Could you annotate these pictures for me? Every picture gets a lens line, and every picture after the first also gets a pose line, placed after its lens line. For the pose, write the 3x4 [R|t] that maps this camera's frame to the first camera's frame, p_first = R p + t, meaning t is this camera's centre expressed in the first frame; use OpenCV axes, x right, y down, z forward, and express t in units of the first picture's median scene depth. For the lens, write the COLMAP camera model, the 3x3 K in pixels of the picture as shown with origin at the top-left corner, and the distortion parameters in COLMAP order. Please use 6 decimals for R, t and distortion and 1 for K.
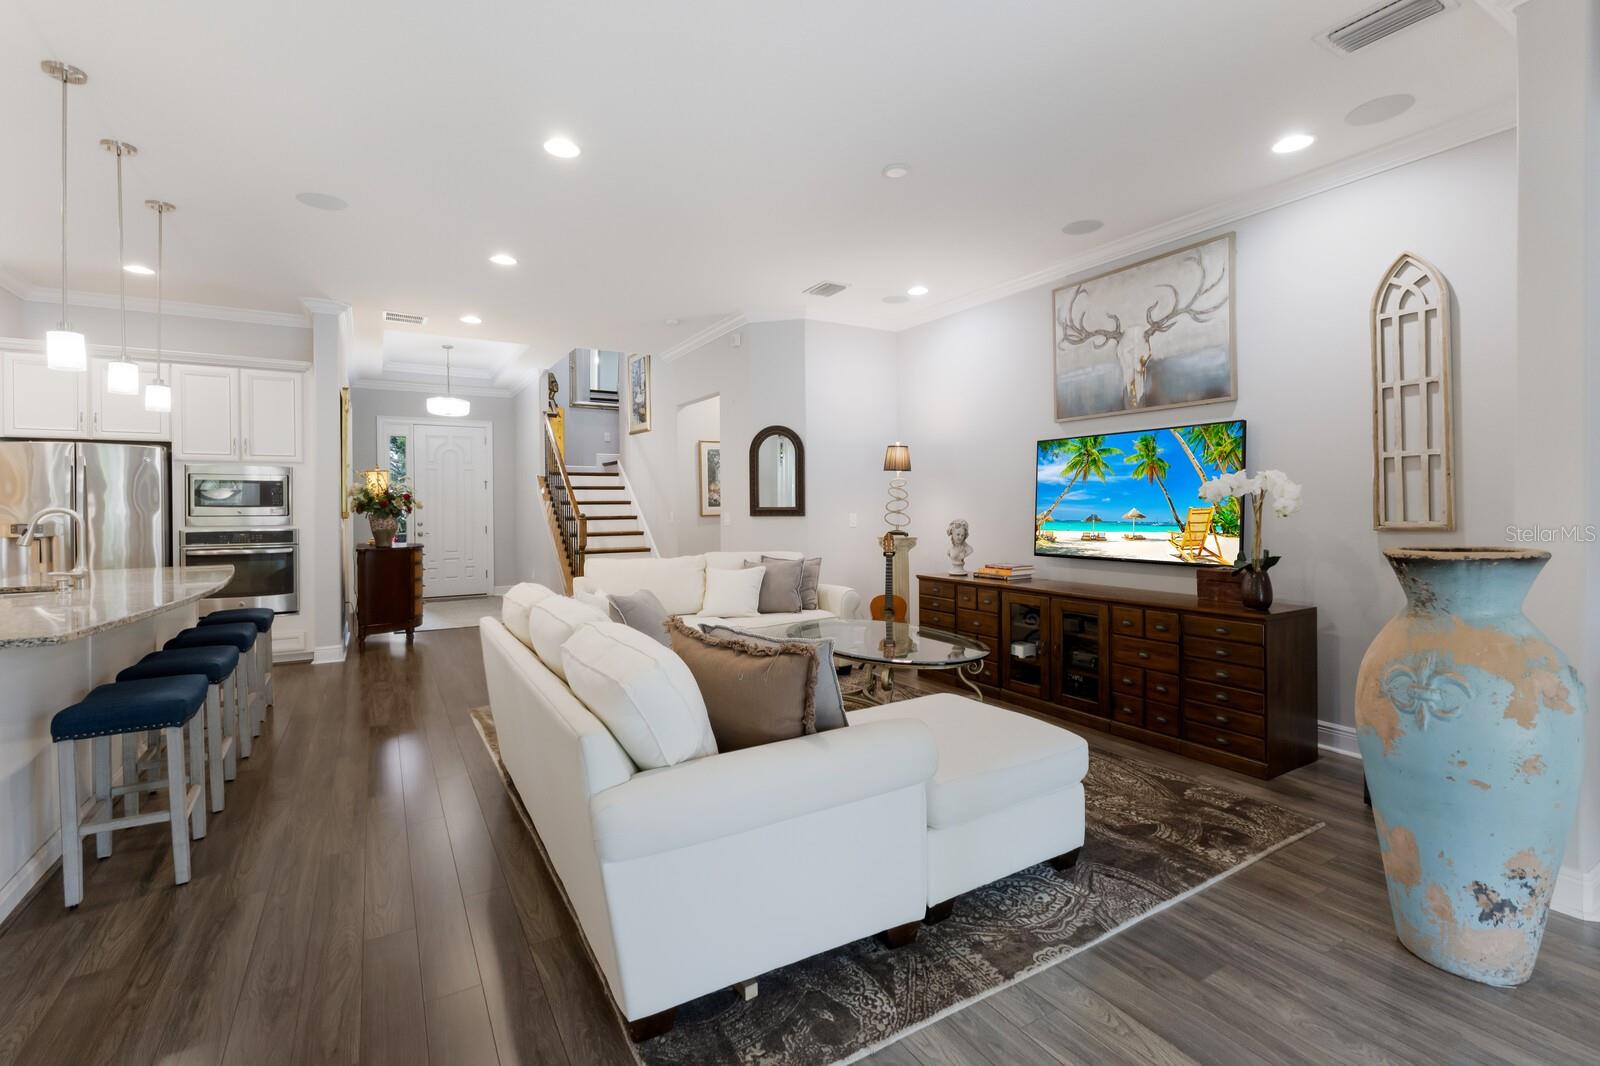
lens RADIAL K [[705.3, 0, 780.0], [0, 705.3, 502.9], [0, 0, 1]] dist [0.002800, 0.001424]
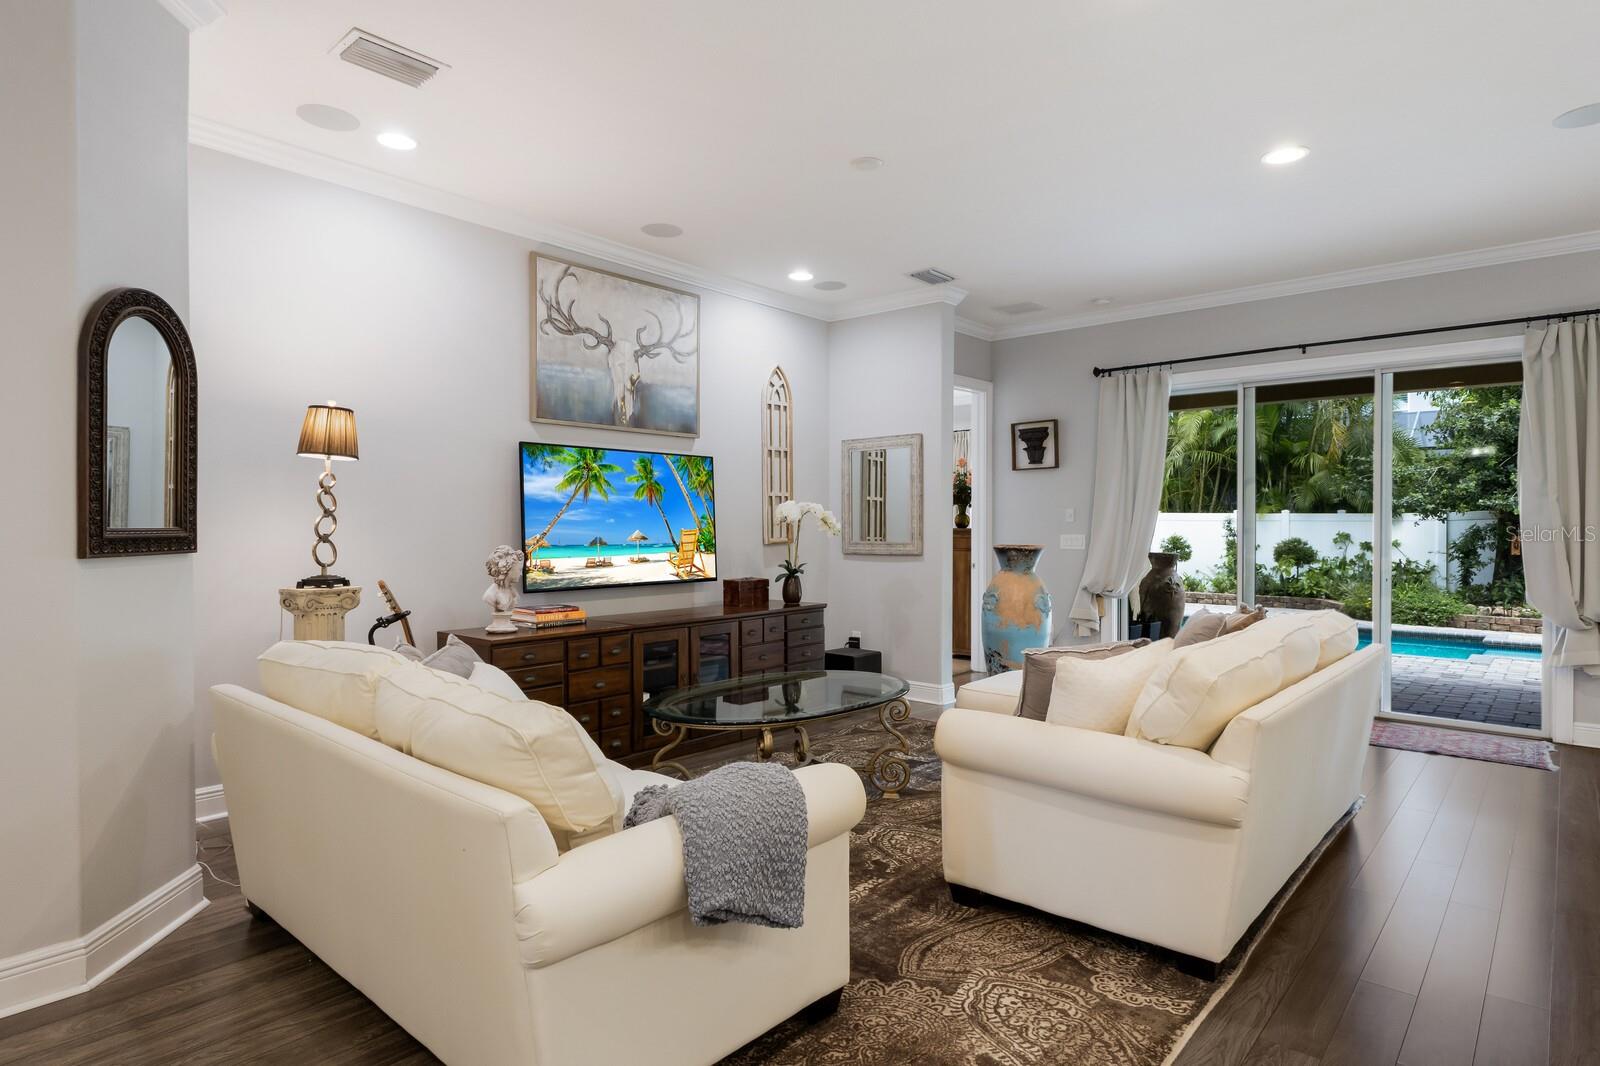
lens RADIAL K [[879.3, 0, 797.3], [0, 879.3, 521.5], [0, 0, 1]] dist [-0.005005, 0.000523]
pose [[-0.321906, 0.010488, 0.946713, -0.703177], [-0.002475, 0.999926, -0.011919, 0.009550], [-0.946768, -0.006180, -0.321856, 1.160312]]
